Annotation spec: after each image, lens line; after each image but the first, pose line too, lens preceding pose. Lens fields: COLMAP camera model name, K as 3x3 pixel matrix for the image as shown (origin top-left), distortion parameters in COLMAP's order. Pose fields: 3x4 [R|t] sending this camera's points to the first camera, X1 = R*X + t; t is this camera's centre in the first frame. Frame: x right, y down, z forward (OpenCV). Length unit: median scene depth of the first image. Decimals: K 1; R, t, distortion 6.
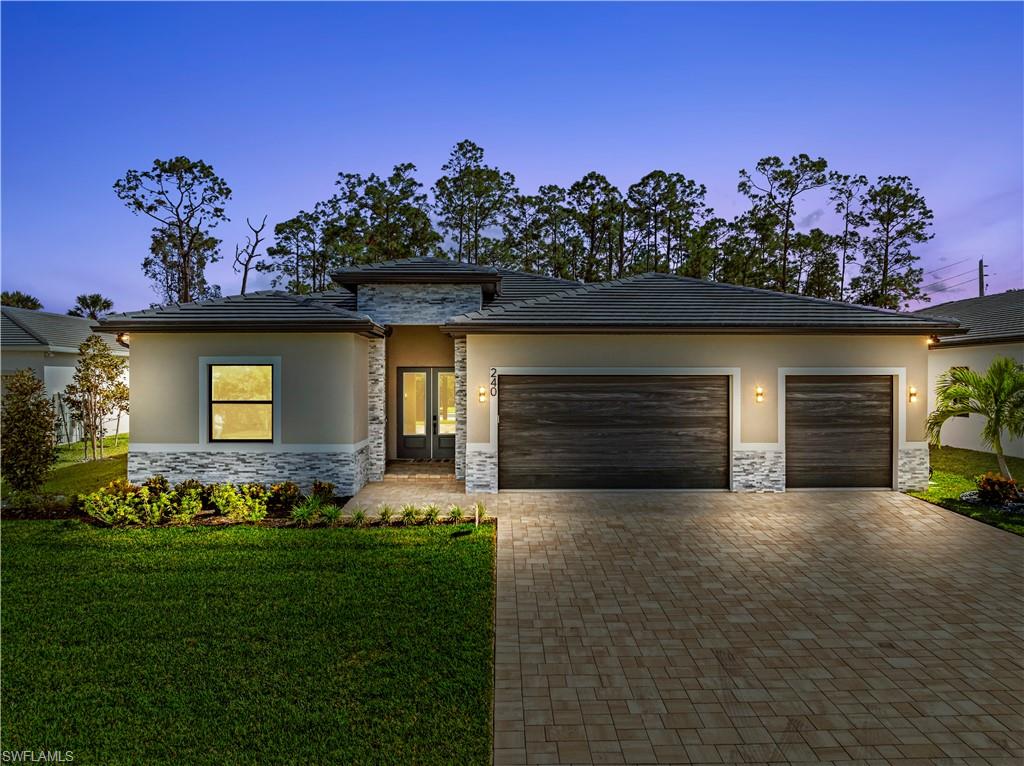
lens RADIAL K [[711.6, 0, 512.0], [0, 711.6, 383.0], [0, 0, 1]] dist [-0.034583, -0.005120]
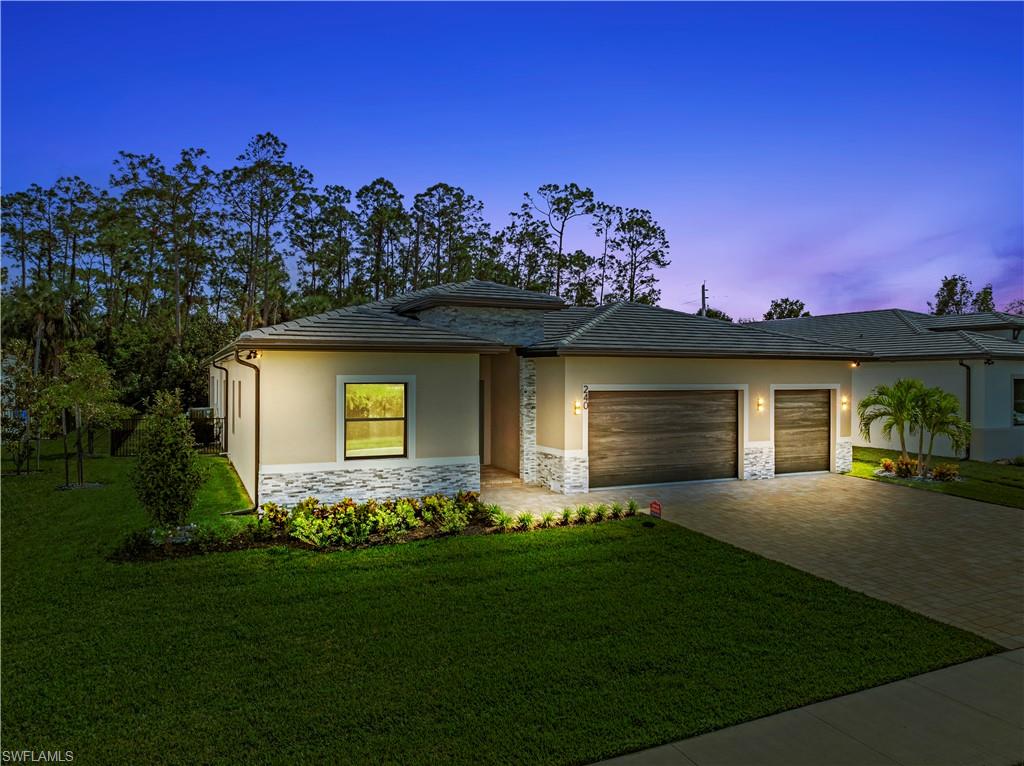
lens RADIAL K [[711.6, 0, 512.0], [0, 711.6, 383.0], [0, 0, 1]] dist [-0.034583, -0.005120]
pose [[0.914682, -0.001624, 0.404172, -0.551084], [0.000870, 0.999998, 0.002050, -0.024695], [-0.404174, -0.001523, 0.914681, -0.017707]]
